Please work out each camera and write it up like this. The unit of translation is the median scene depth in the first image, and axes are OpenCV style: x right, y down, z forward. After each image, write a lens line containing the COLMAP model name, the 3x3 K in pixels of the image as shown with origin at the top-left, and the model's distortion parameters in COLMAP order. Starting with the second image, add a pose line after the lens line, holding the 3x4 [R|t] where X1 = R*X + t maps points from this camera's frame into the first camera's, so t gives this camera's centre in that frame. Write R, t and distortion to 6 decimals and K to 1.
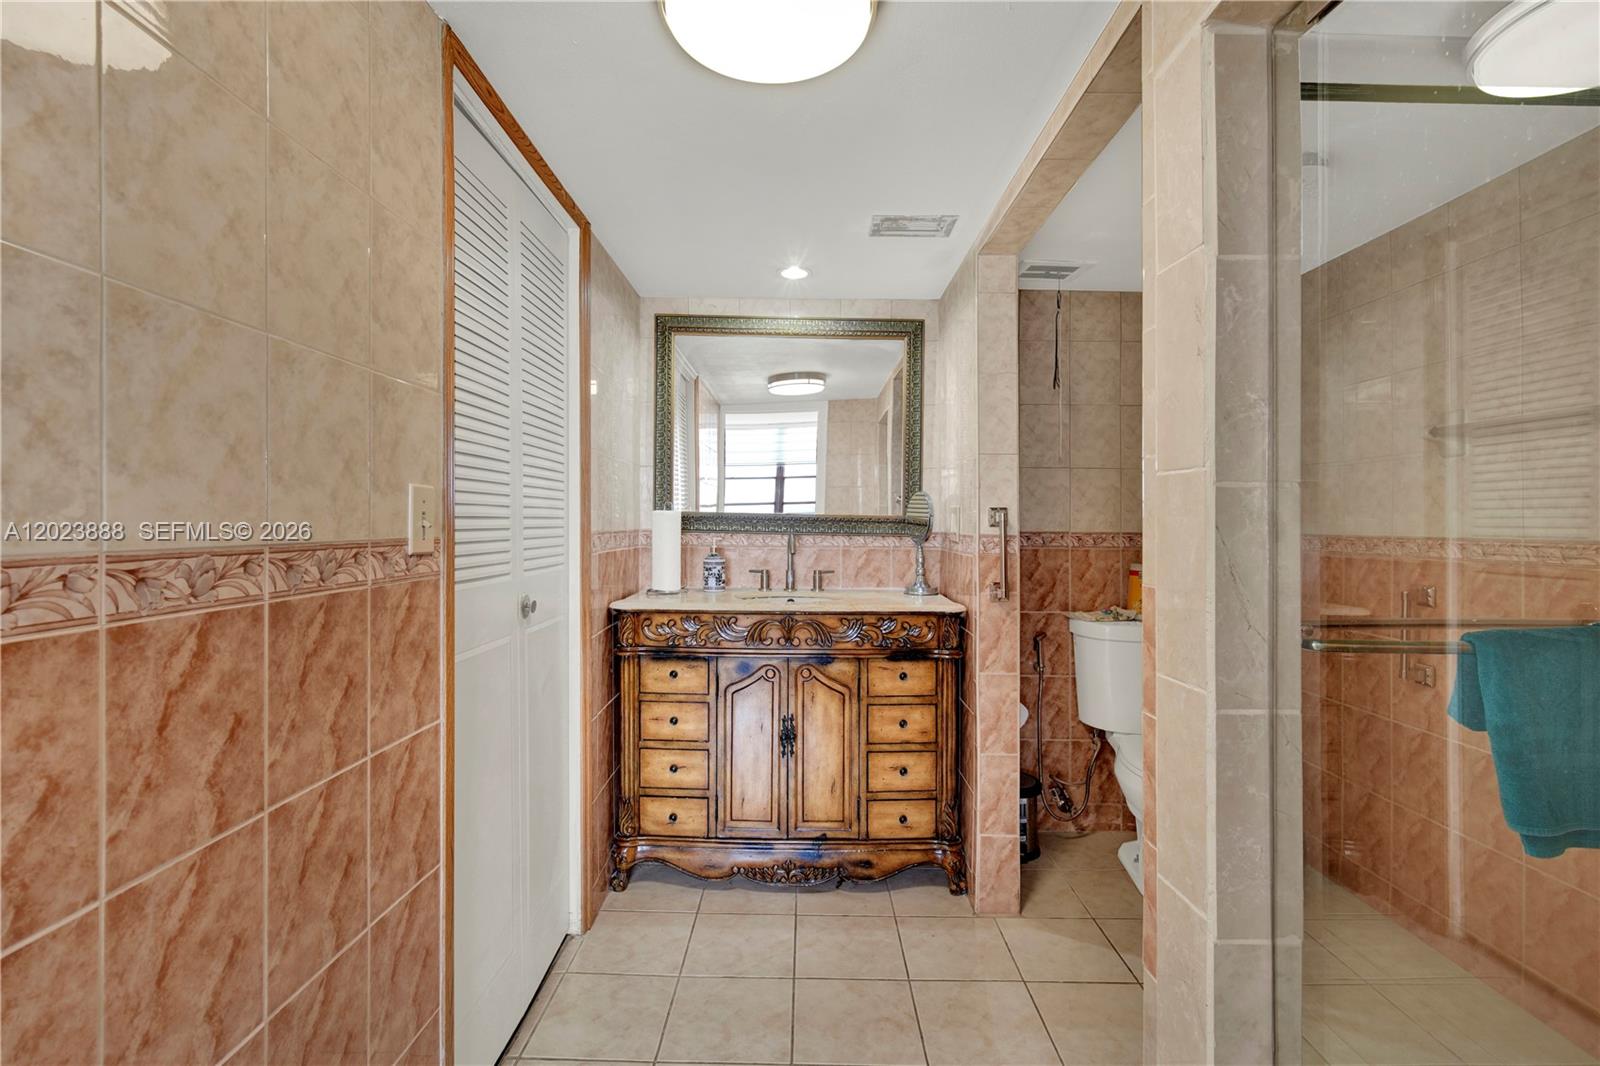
lens RADIAL K [[716.5, 0, 807.5], [0, 716.5, 513.5], [0, 0, 1]] dist [-0.009294, 0.000769]
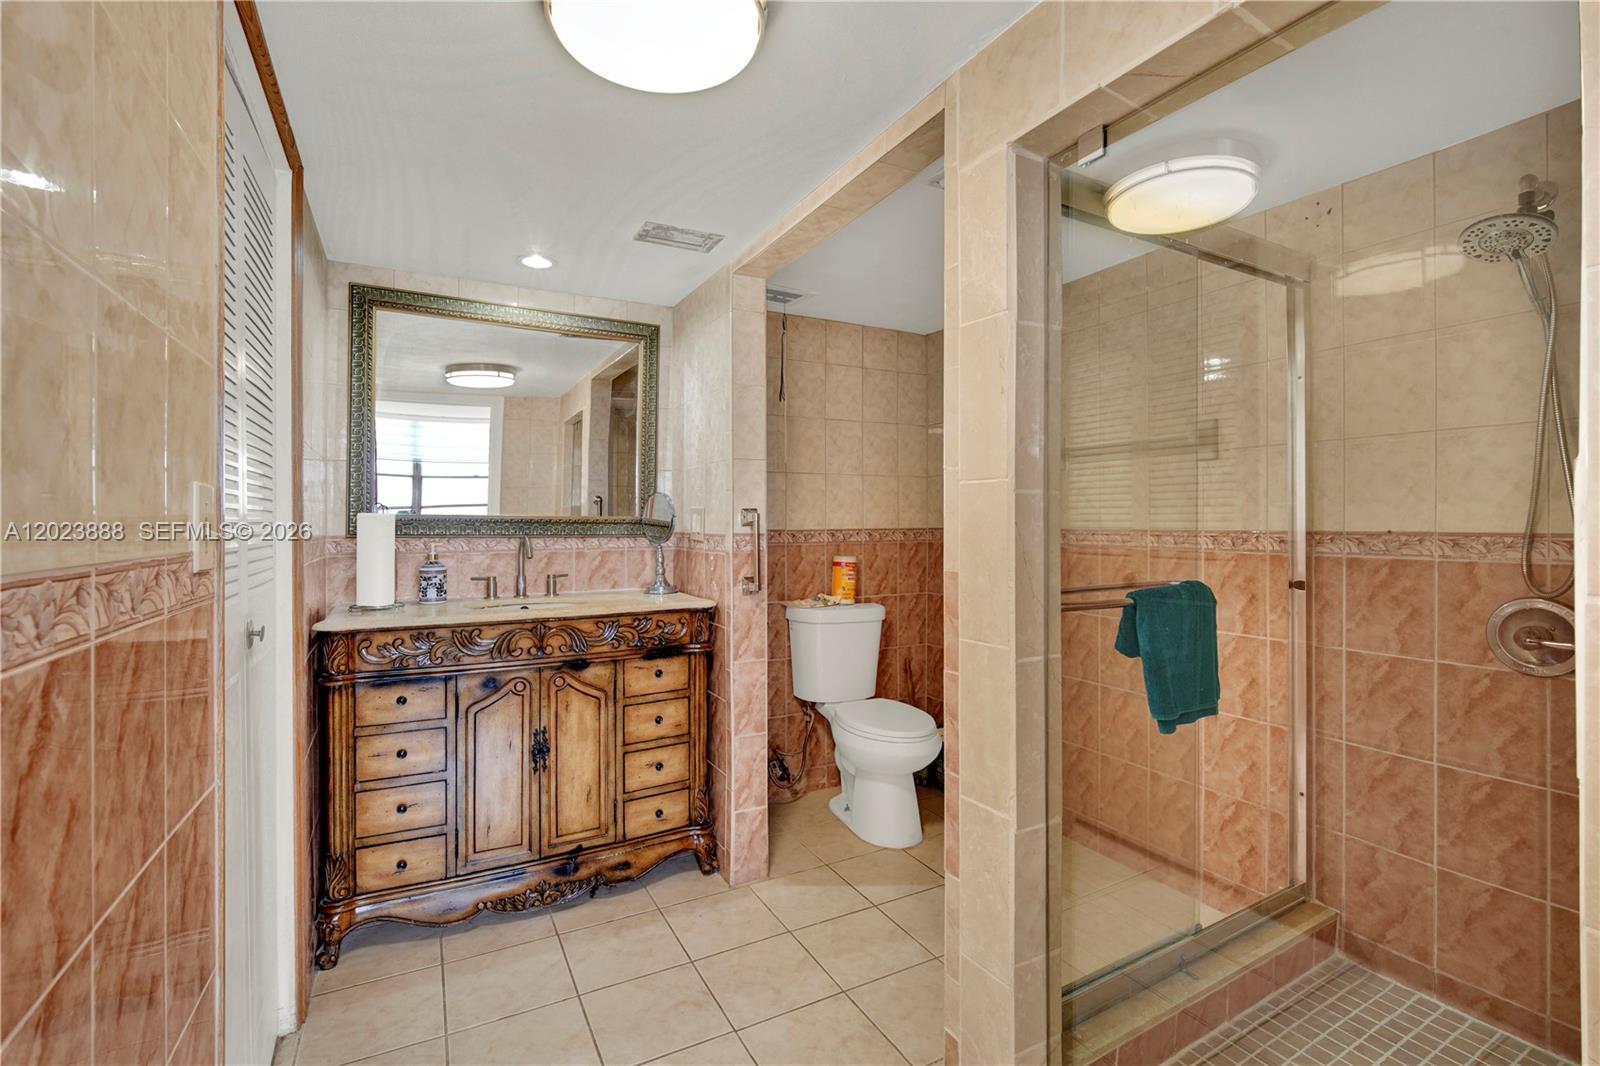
lens RADIAL K [[714.7, 0, 797.9], [0, 714.7, 513.9], [0, 0, 1]] dist [-0.005183, 0.000220]
pose [[0.883355, -0.008066, 0.468635, -0.165827], [0.007910, 0.999966, 0.002303, -0.001690], [-0.468637, 0.001673, 0.883389, 0.003789]]
